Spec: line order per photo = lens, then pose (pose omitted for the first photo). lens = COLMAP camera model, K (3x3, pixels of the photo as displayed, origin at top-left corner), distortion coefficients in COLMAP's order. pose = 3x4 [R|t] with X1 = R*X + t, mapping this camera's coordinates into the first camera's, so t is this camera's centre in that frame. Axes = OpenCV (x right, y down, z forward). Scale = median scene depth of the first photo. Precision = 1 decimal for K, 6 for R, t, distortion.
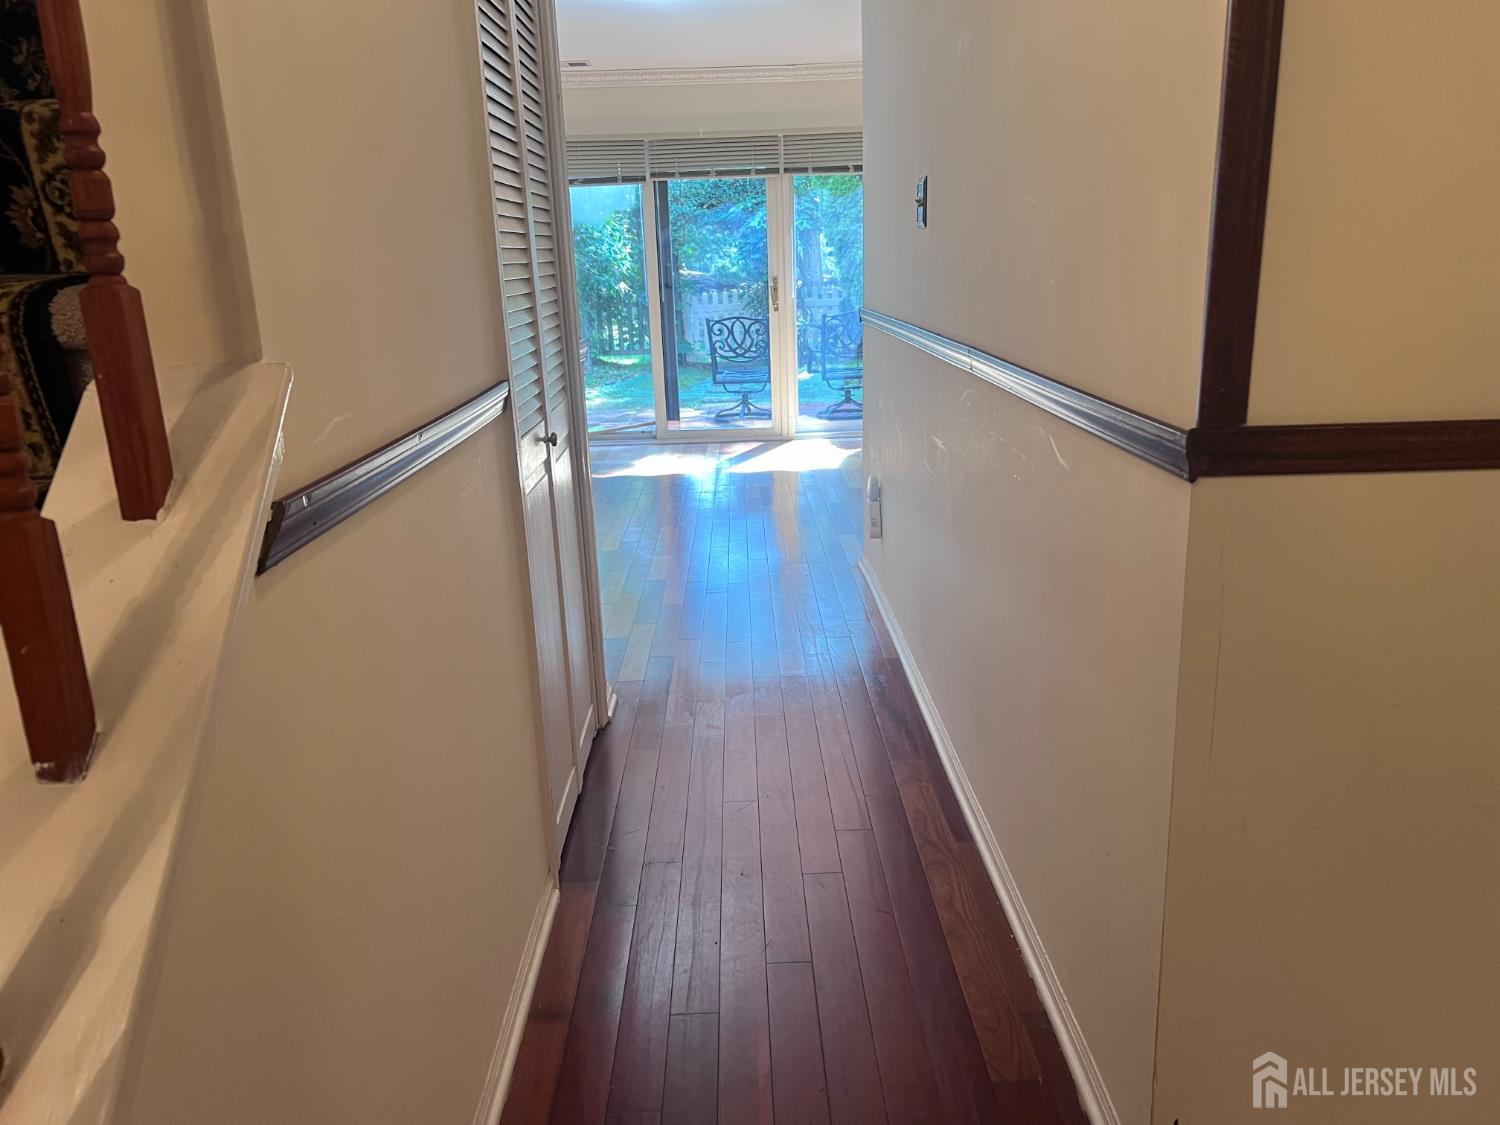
lens RADIAL K [[1123.2, 0, 749.8], [0, 1123.2, 566.2], [0, 0, 1]] dist [0.002811, -0.003009]
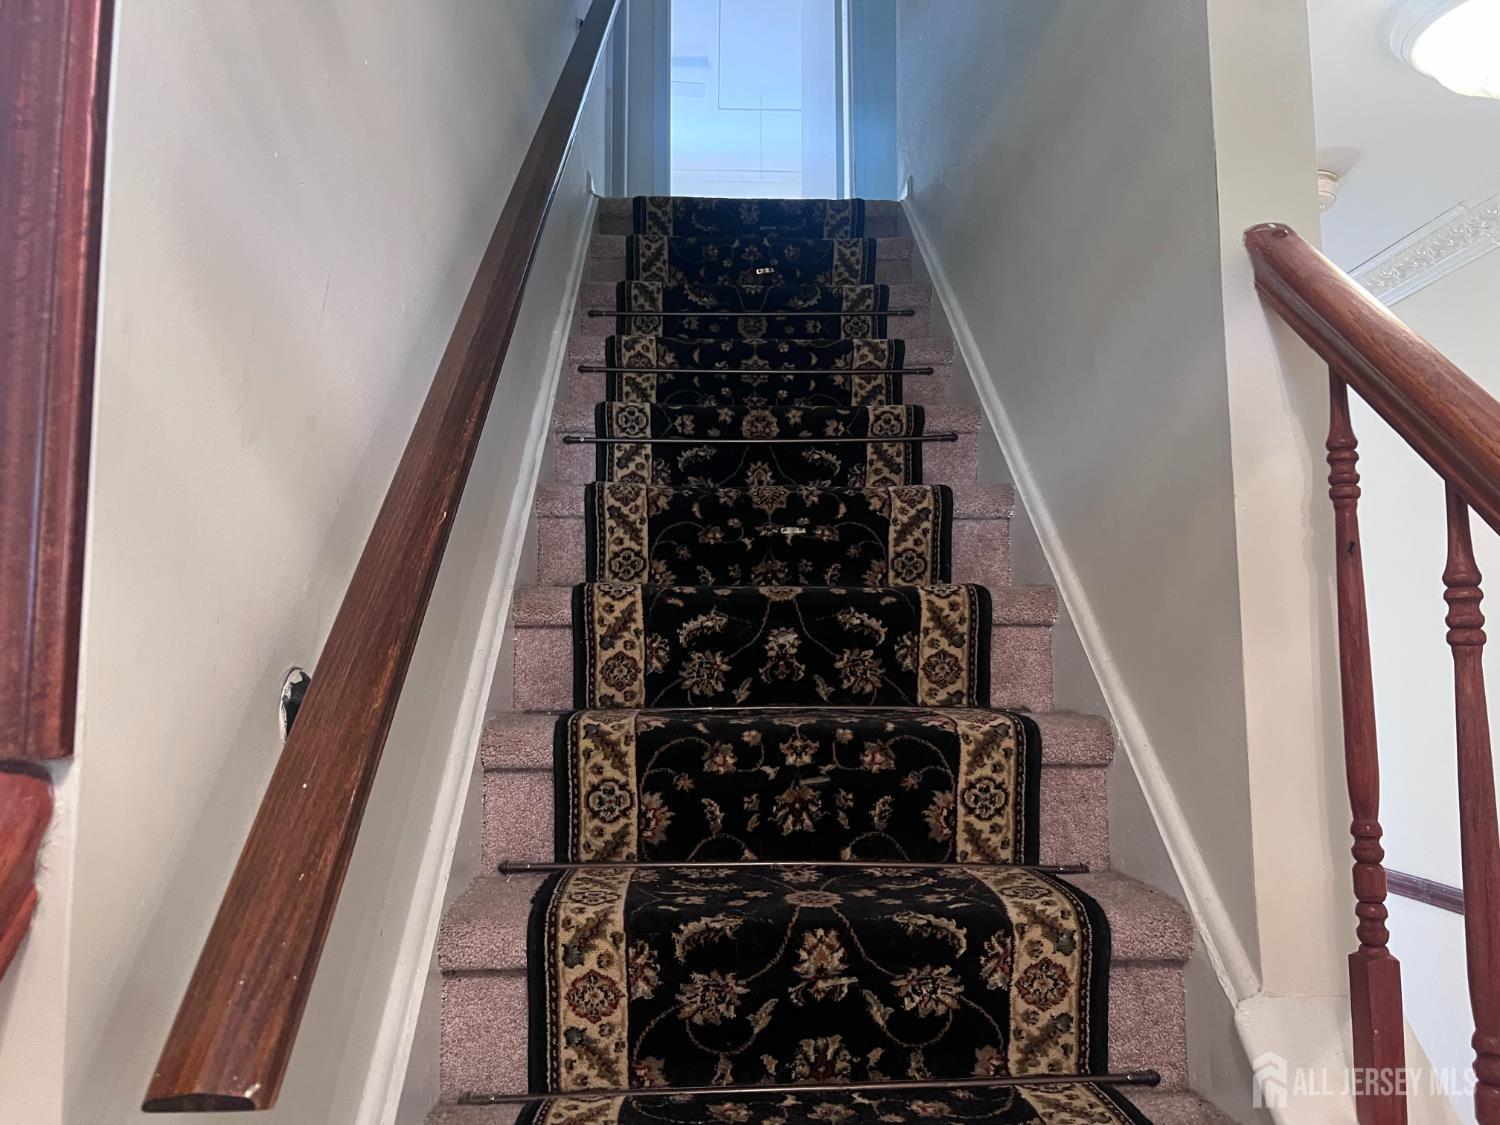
lens RADIAL K [[1123.2, 0, 748.8], [0, 1123.2, 564.4], [0, 0, 1]] dist [0.002811, -0.003009]
pose [[0.999060, 0.038117, 0.020656, -0.879288], [-0.028022, 0.931292, -0.363195, -0.122677], [-0.033081, 0.362275, 0.931484, -0.188205]]
